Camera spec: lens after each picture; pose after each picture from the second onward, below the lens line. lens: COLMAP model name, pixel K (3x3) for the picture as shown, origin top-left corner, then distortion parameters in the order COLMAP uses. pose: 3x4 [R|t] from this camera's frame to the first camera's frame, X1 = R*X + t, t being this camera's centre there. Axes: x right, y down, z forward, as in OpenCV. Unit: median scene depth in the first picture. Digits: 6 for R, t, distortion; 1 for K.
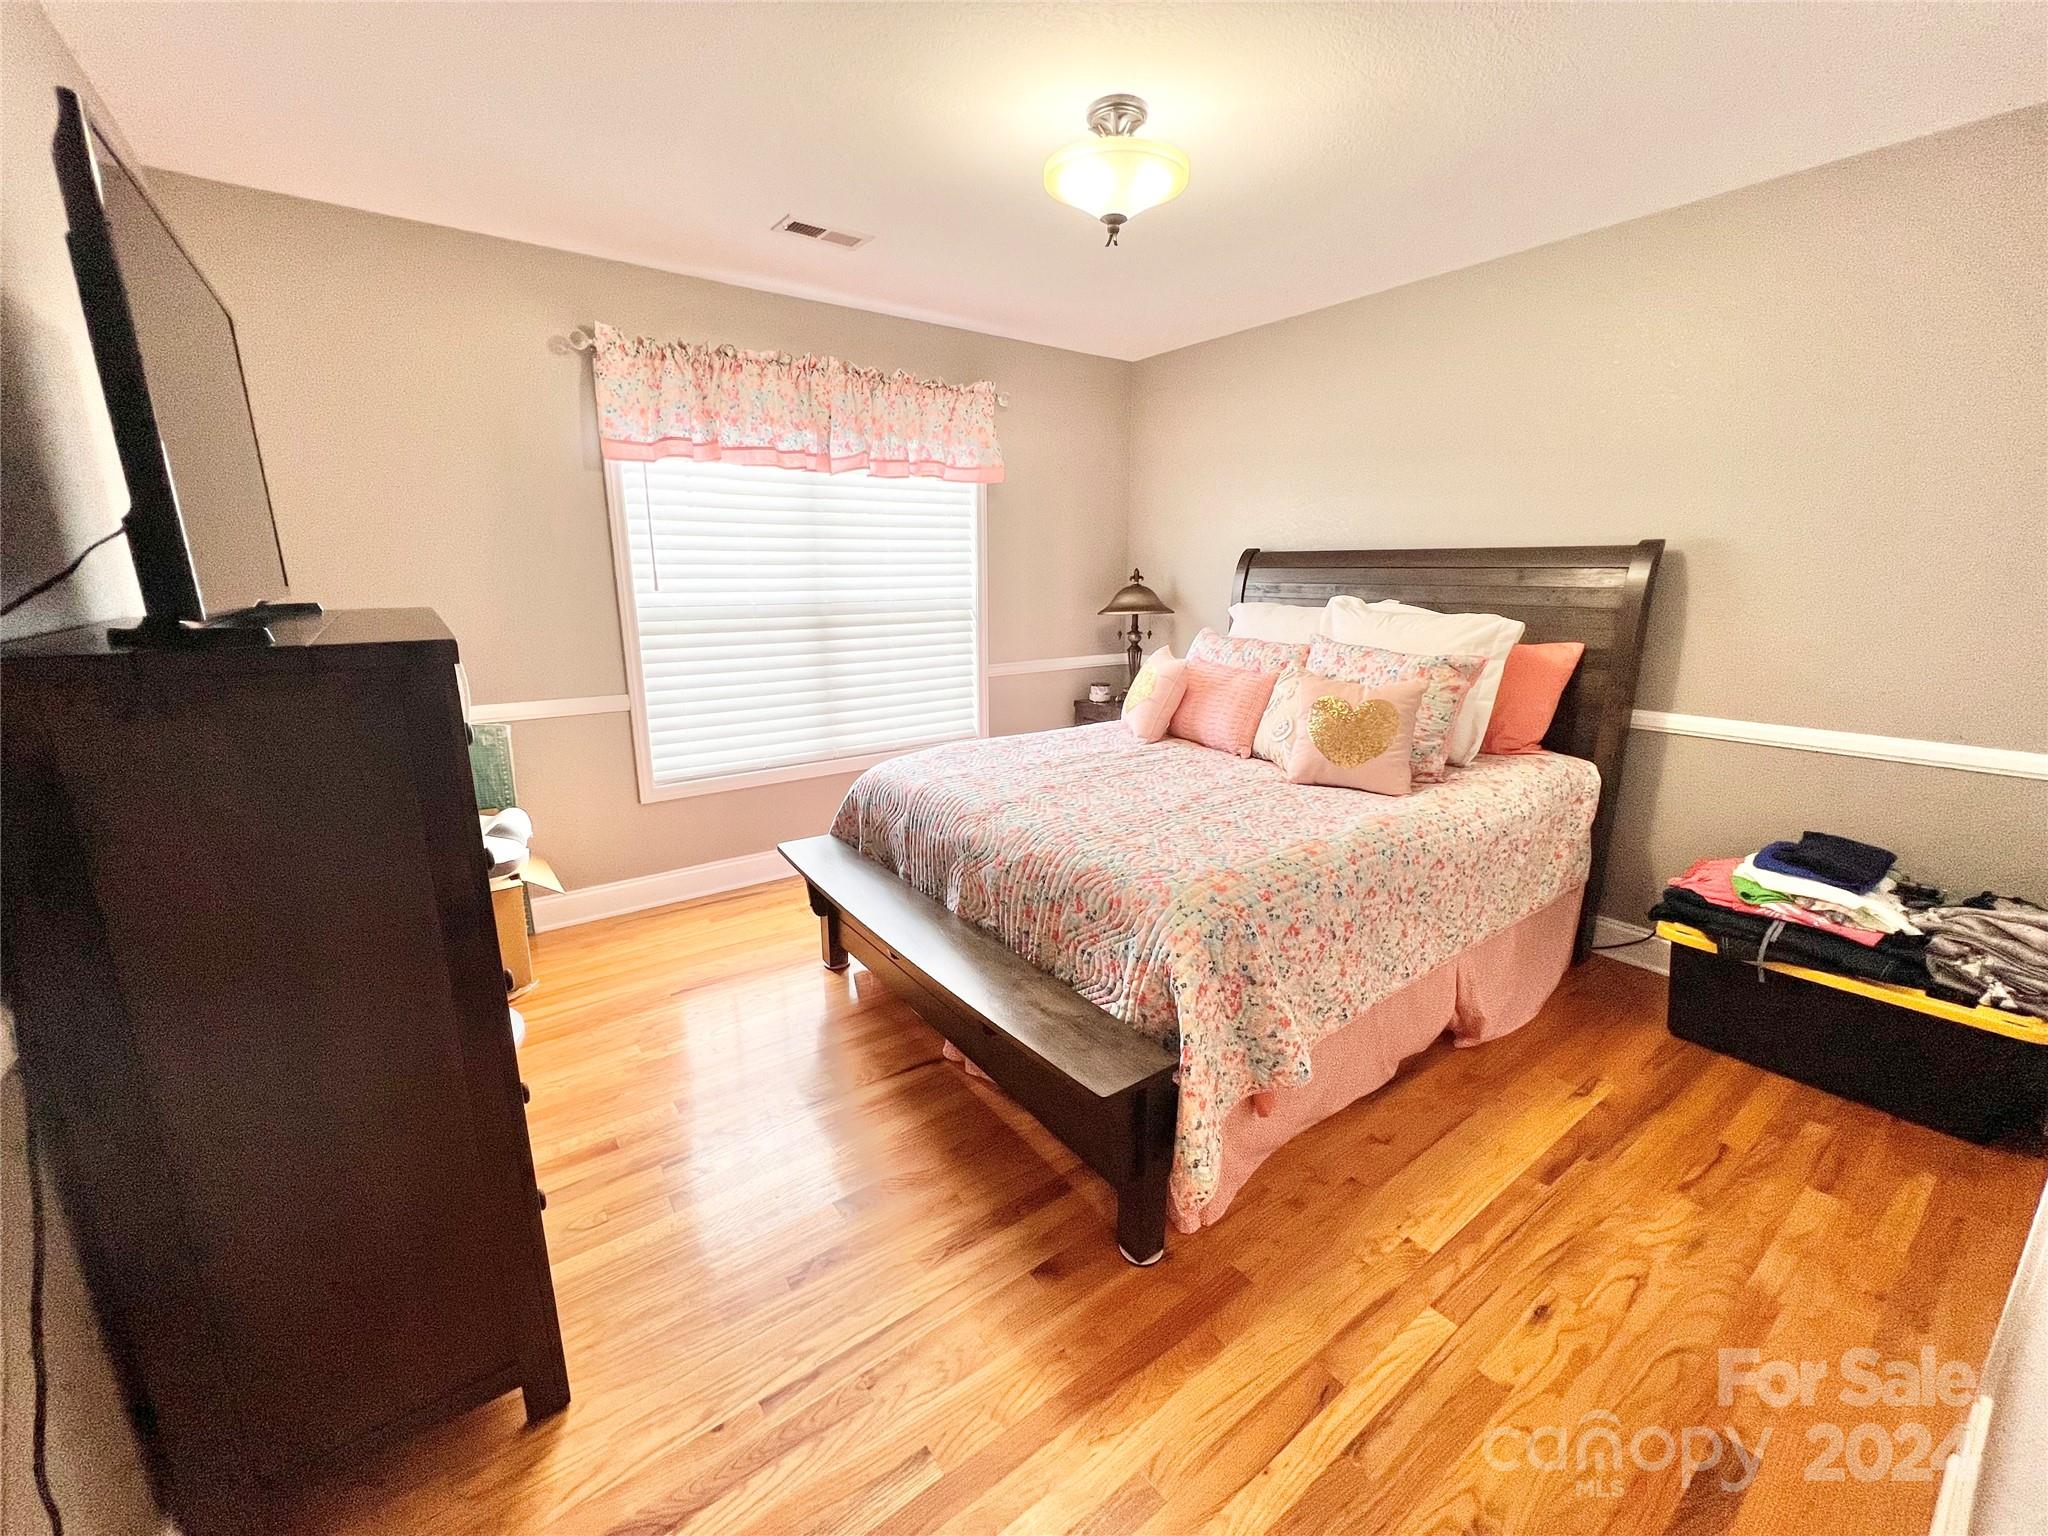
lens RADIAL K [[820.2, 0, 1021.2], [0, 820.2, 758.5], [0, 0, 1]] dist [-0.002290, 0.000039]
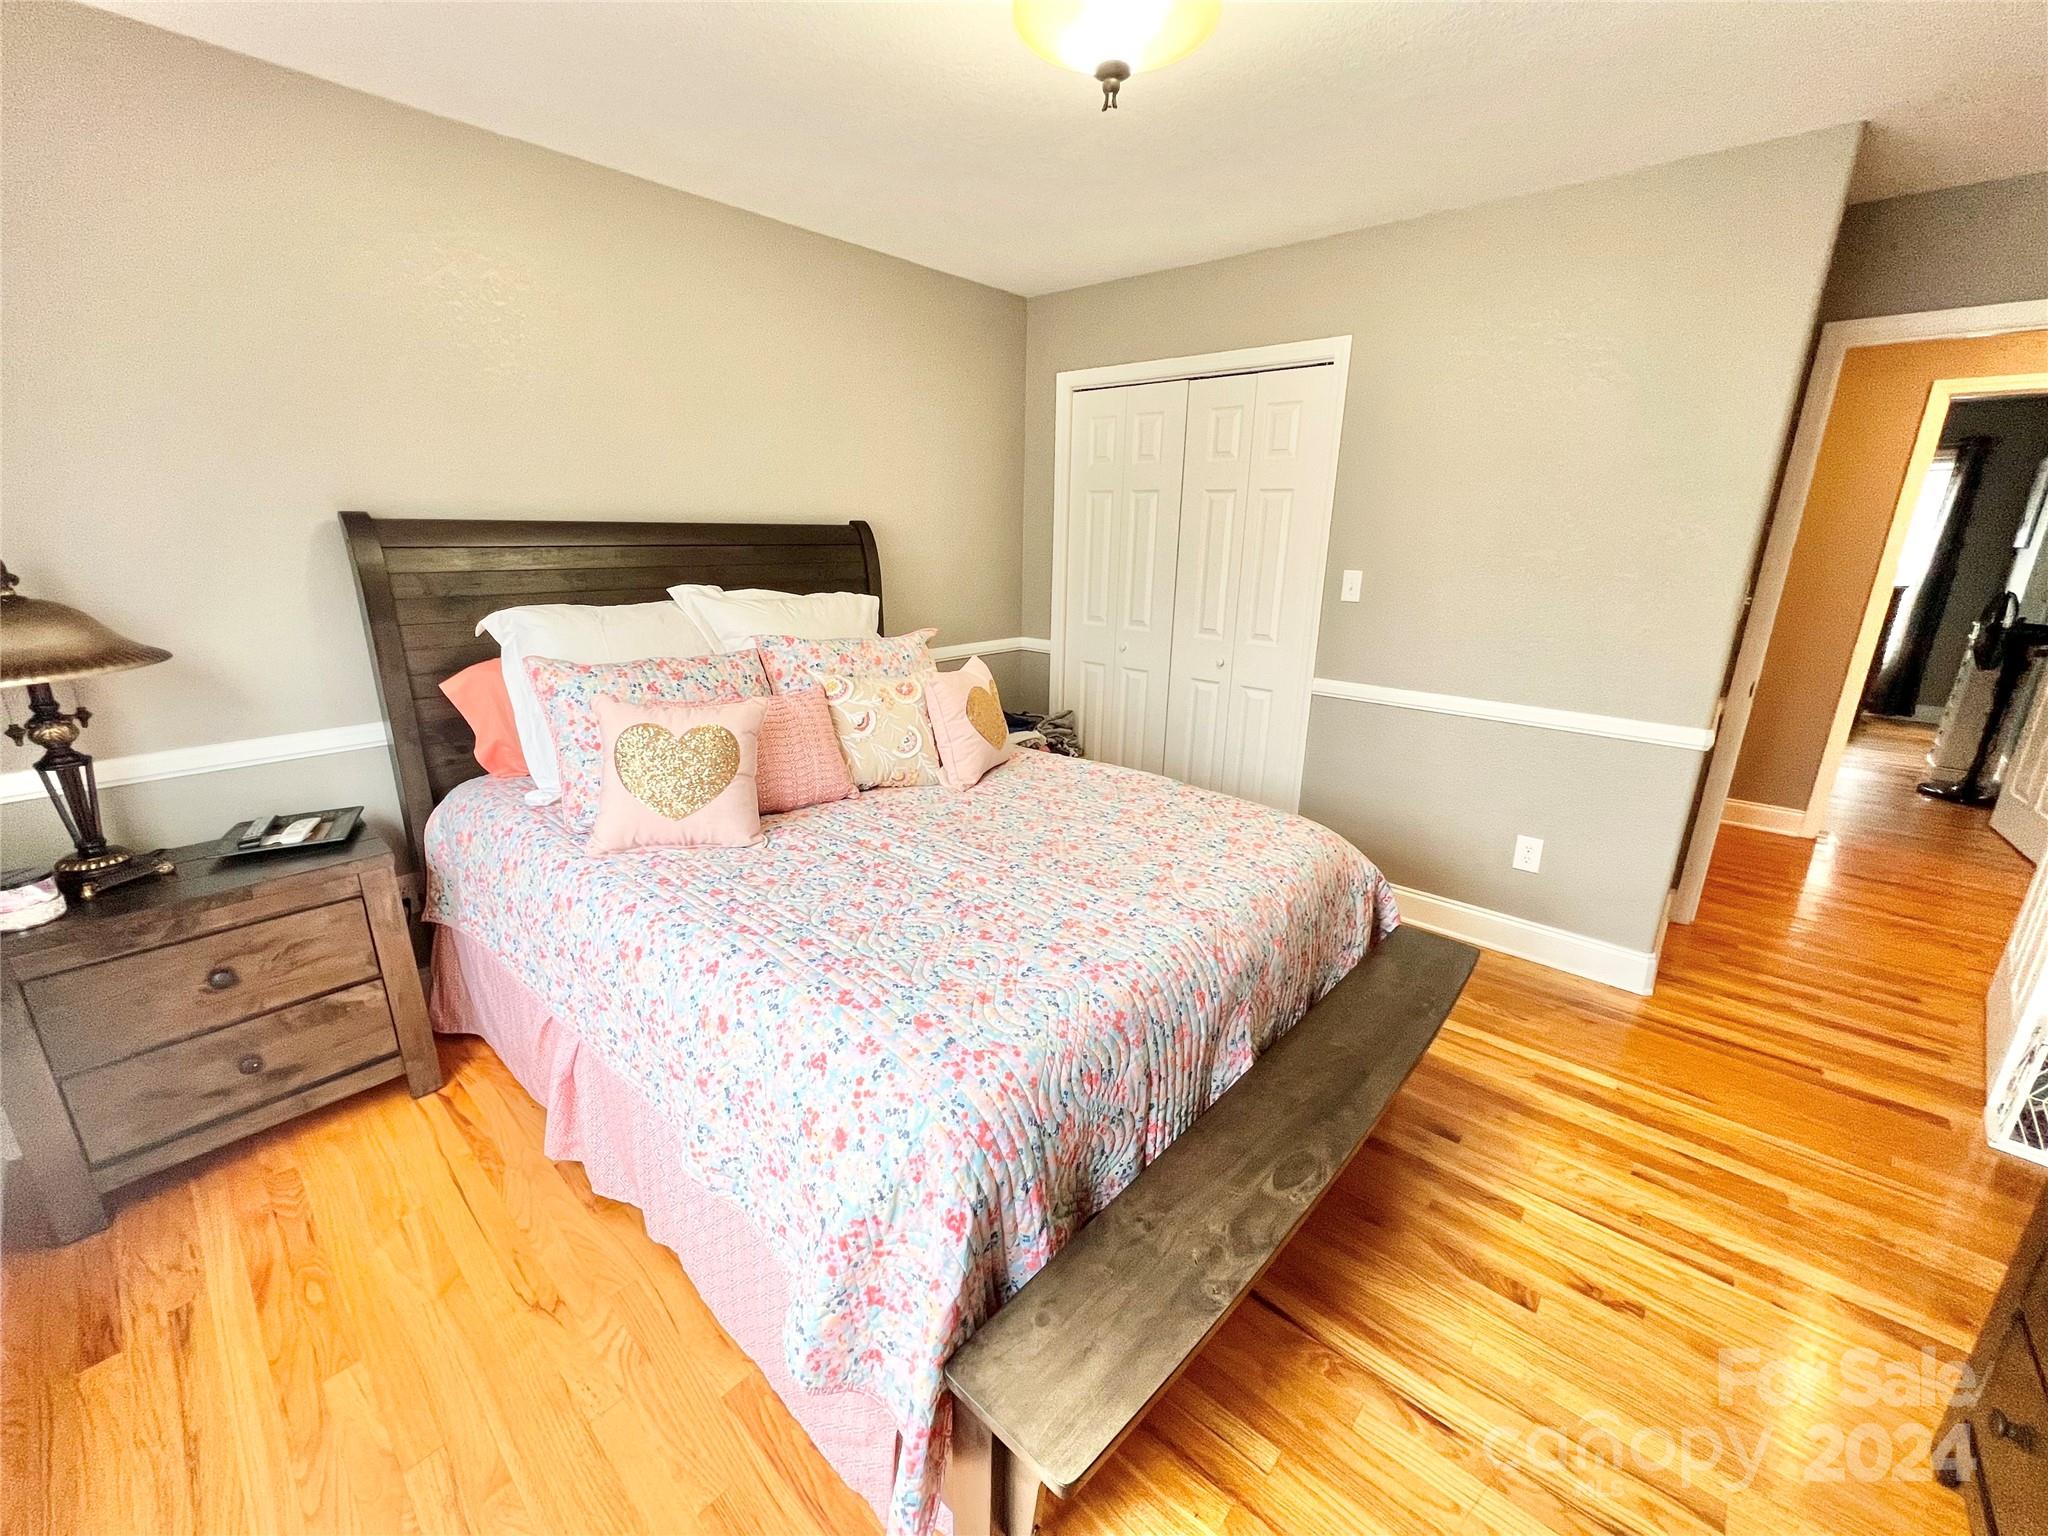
lens RADIAL K [[820.2, 0, 1021.2], [0, 820.2, 758.5], [0, 0, 1]] dist [-0.002290, 0.000039]
pose [[-0.205126, -0.272248, 0.940109, -0.693240], [0.217959, 0.923707, 0.315056, -0.350295], [-0.954158, 0.269531, -0.130137, 1.325981]]
